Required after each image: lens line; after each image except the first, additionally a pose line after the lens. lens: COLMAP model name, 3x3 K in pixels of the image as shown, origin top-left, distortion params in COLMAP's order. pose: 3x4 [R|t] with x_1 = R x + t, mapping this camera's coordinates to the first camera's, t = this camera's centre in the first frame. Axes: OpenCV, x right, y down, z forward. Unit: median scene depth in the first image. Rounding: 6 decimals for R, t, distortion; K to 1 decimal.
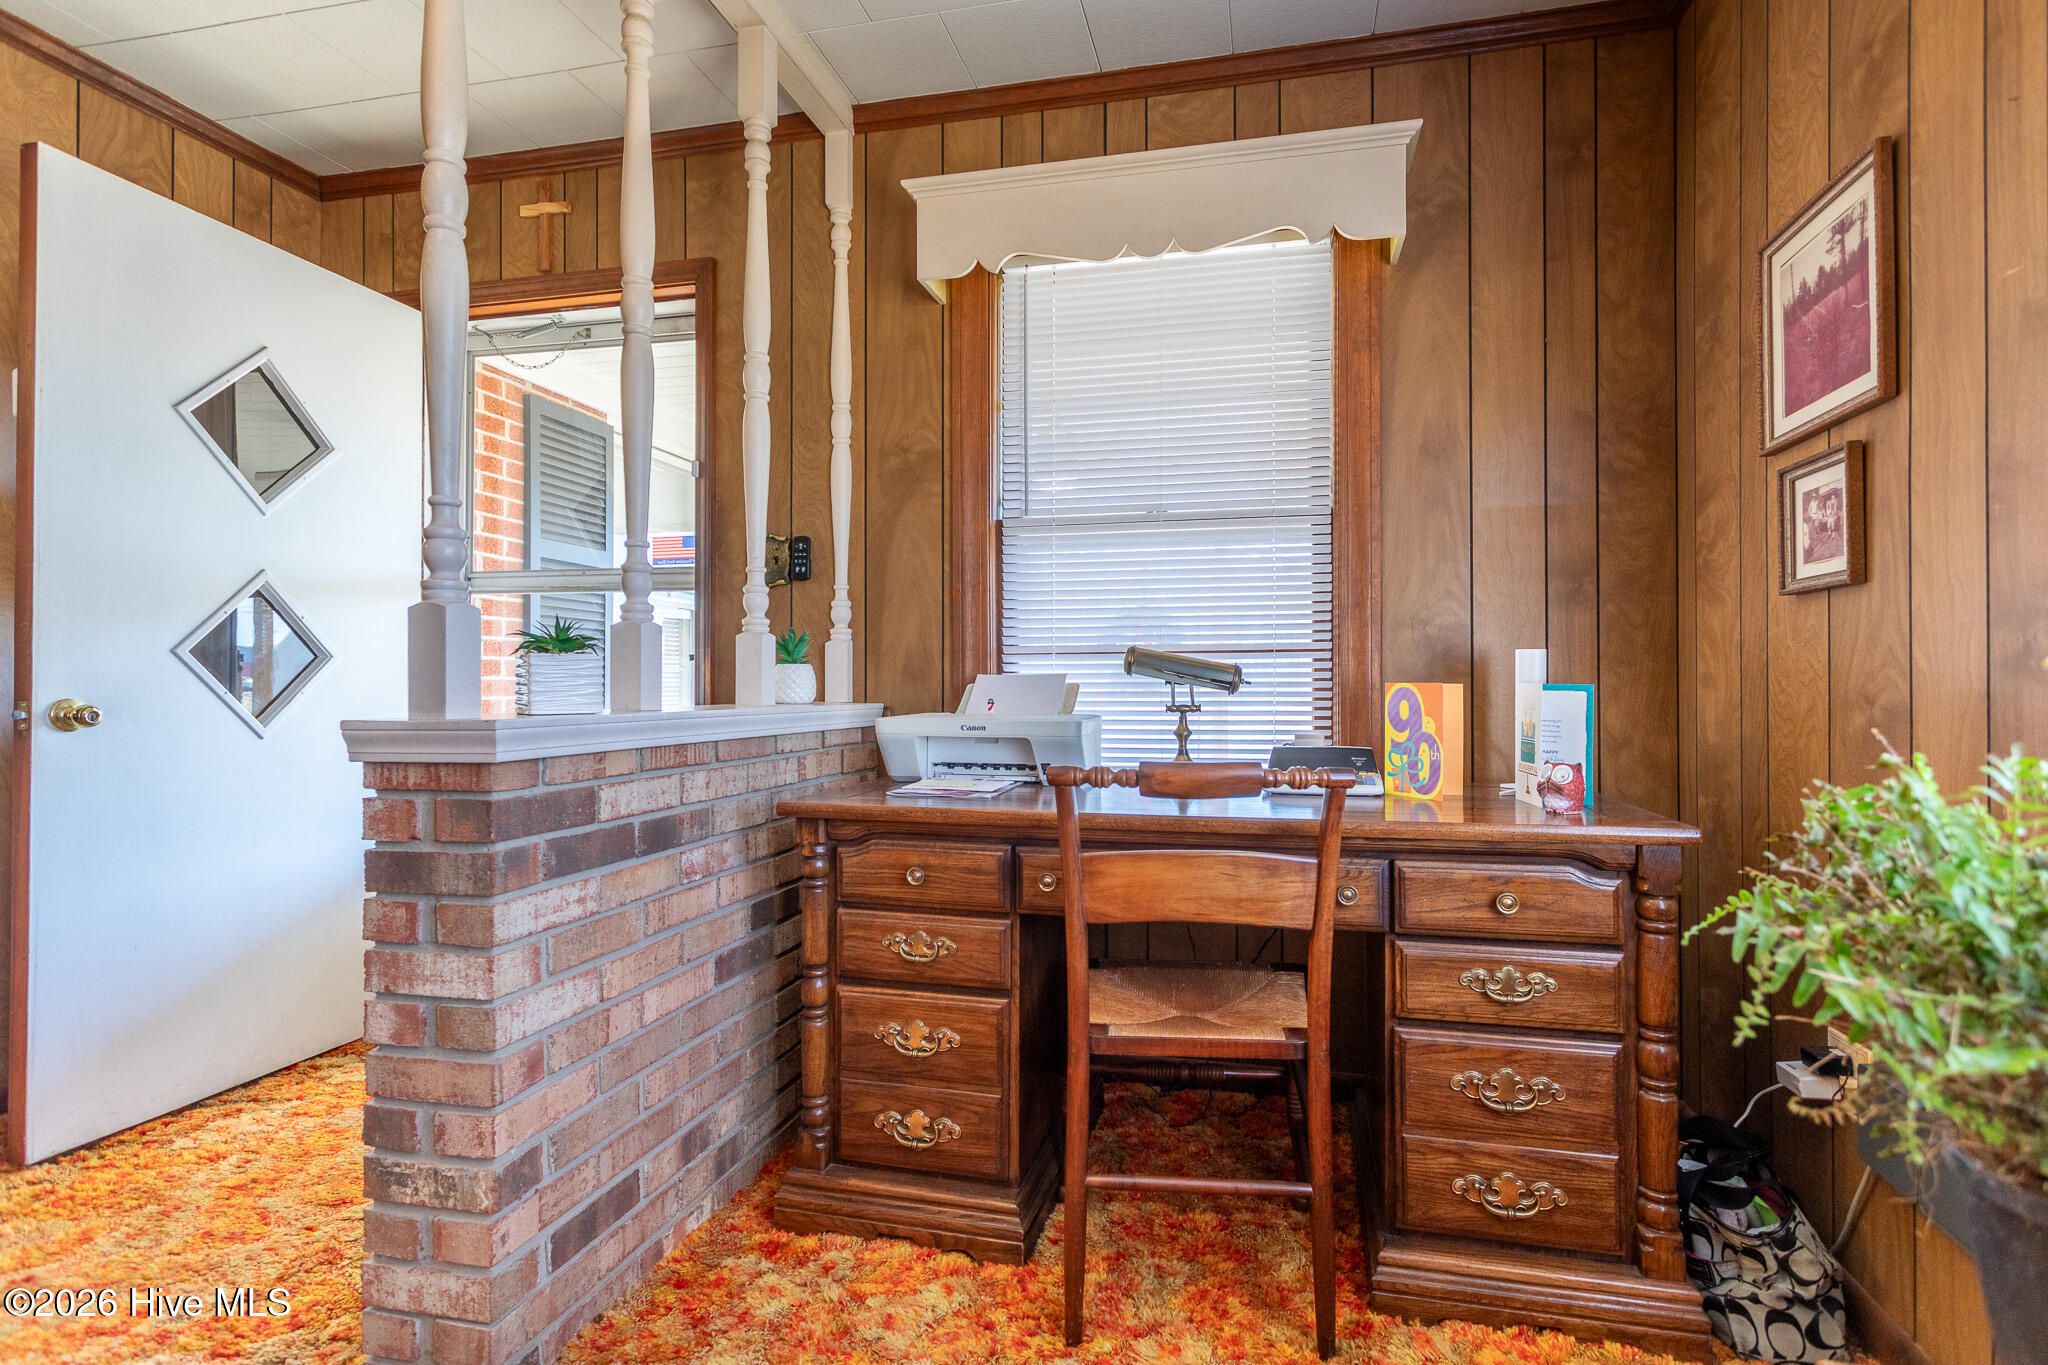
lens RADIAL K [[1005.1, 0, 1054.9], [0, 1005.1, 674.2], [0, 0, 1]] dist [-0.001654, -0.000207]
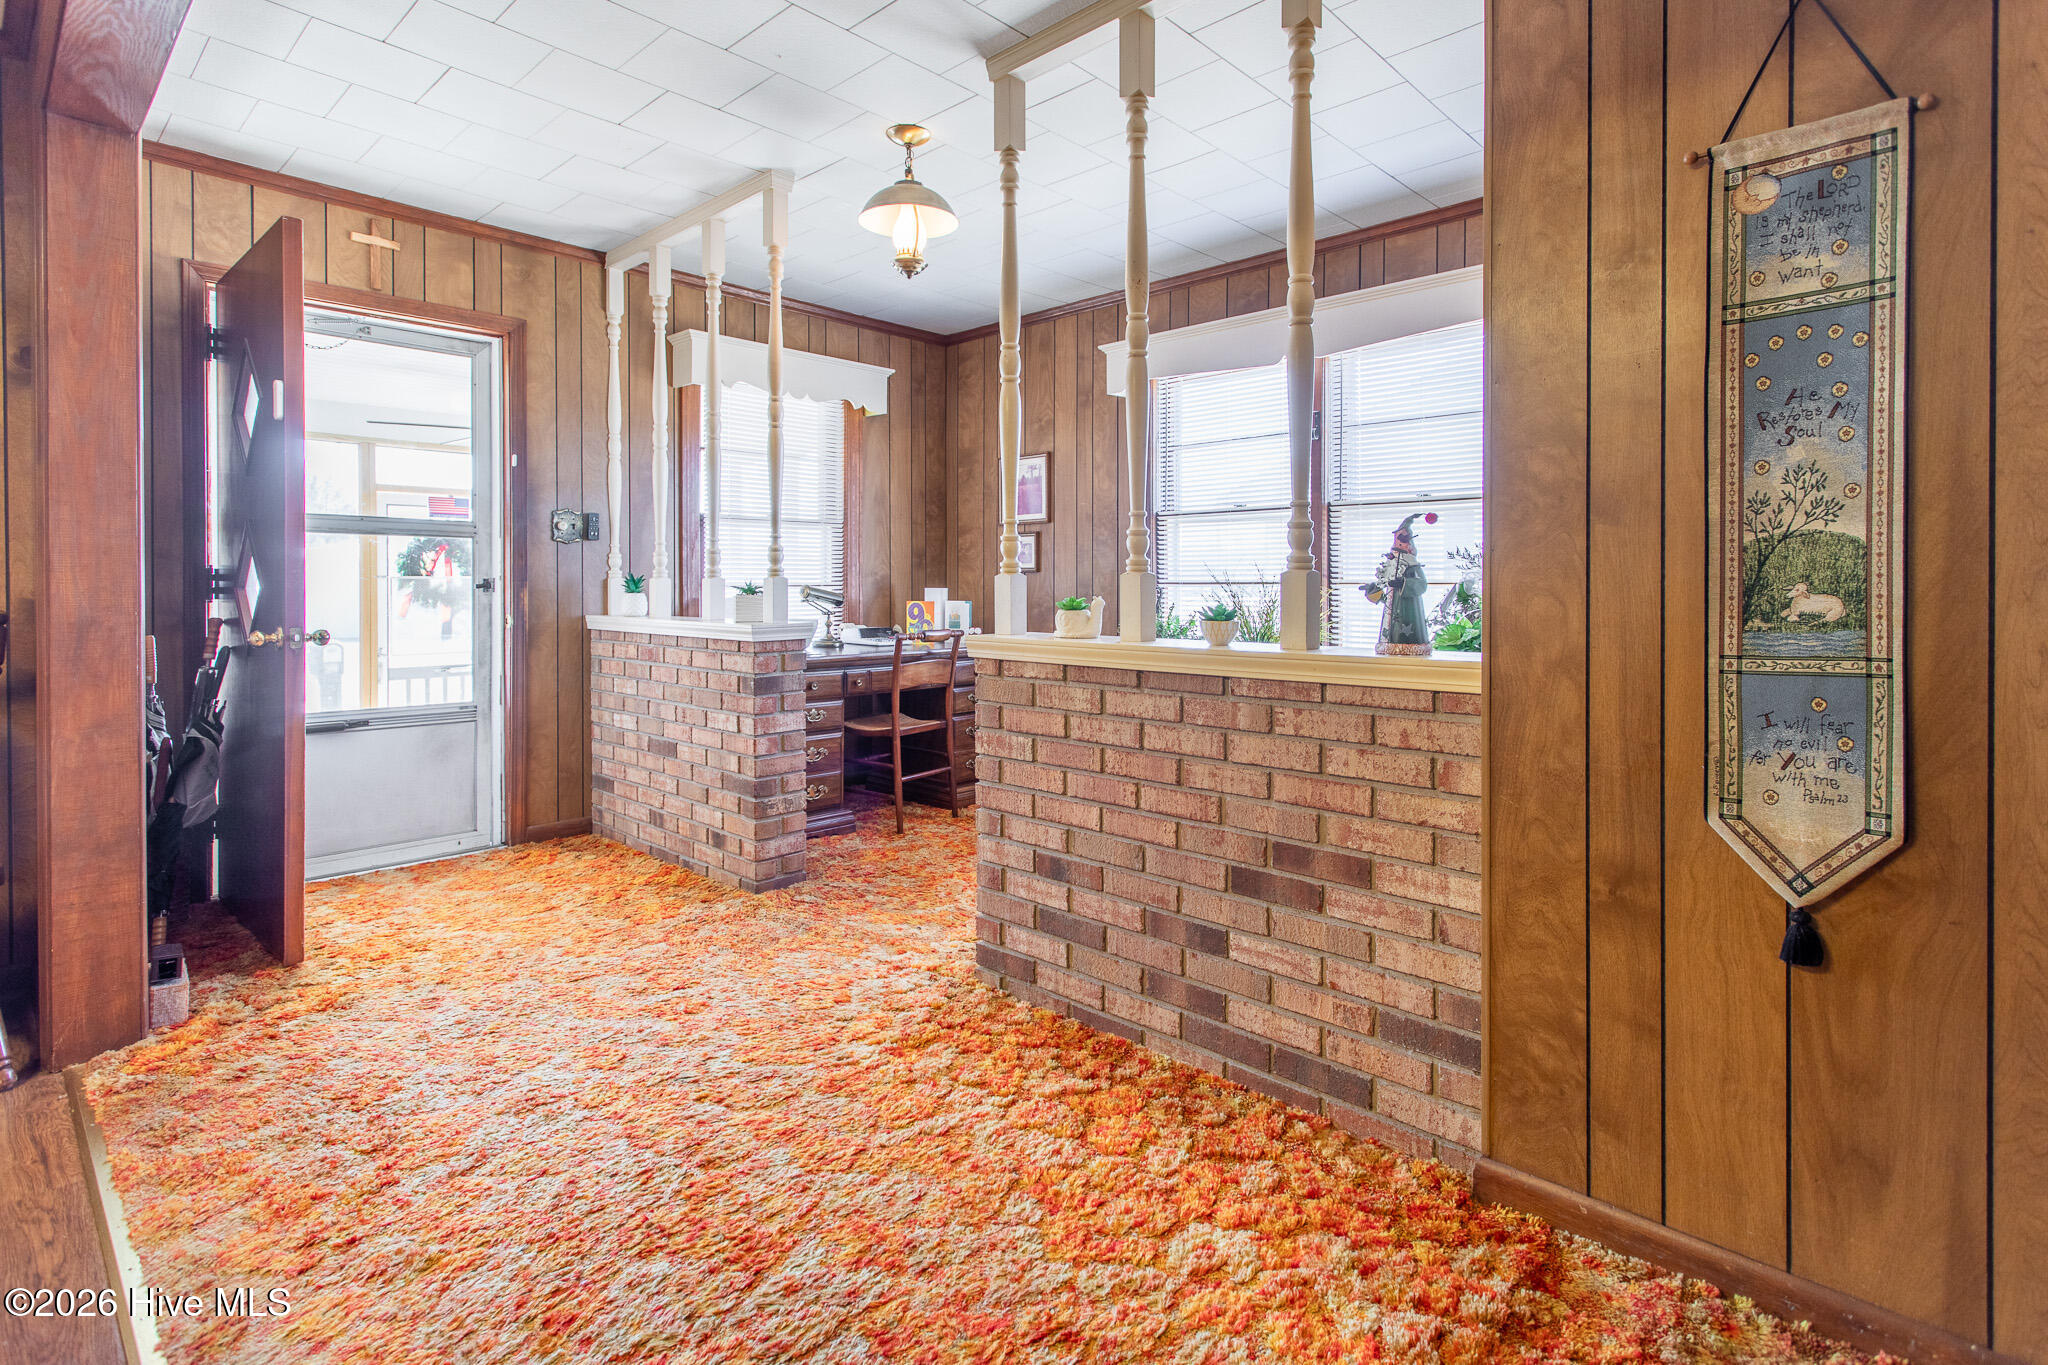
lens RADIAL K [[994.1, 0, 1025.4], [0, 994.1, 593.9], [0, 0, 1]] dist [0.000985, 0.000117]
pose [[0.501480, -0.006263, 0.865147, -1.763233], [-0.009232, 0.999878, 0.012589, -0.045180], [-0.865120, -0.014301, 0.501361, -0.557128]]
